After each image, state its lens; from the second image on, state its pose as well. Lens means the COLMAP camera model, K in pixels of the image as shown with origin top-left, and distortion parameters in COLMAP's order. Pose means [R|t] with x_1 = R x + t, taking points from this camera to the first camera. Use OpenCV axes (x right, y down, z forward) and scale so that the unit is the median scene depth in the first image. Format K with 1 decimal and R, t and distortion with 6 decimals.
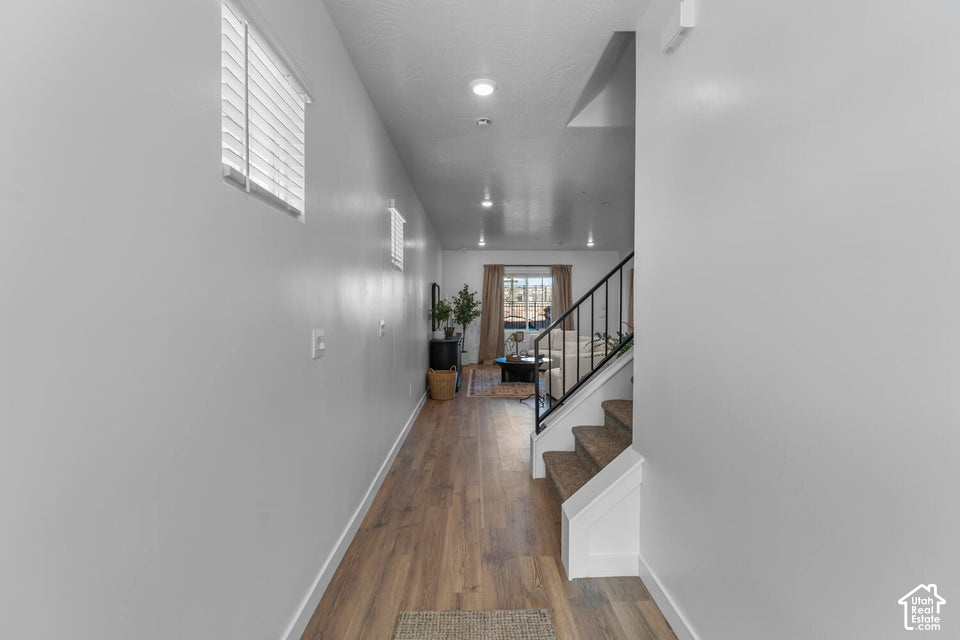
lens RADIAL K [[425.0, 0, 481.1], [0, 425.0, 304.4], [0, 0, 1]] dist [-0.002587, -0.000389]
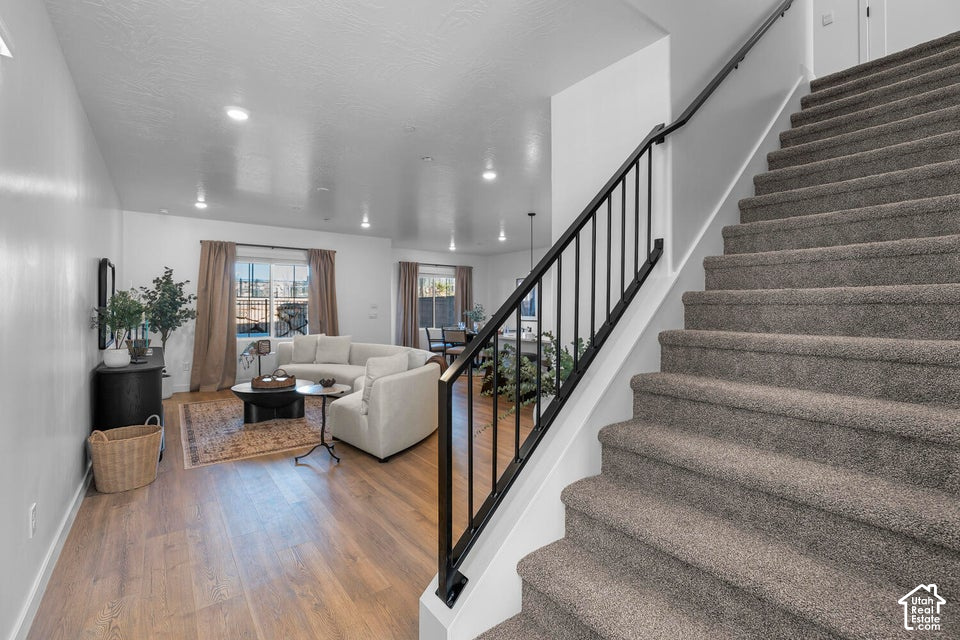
lens RADIAL K [[425.0, 0, 481.1], [0, 425.0, 304.4], [0, 0, 1]] dist [-0.002587, -0.000389]
pose [[0.807472, 0.005135, 0.589883, -0.034774], [-0.007095, 0.999974, 0.001007, 0.002845], [-0.589863, -0.004999, 0.807488, 0.245680]]
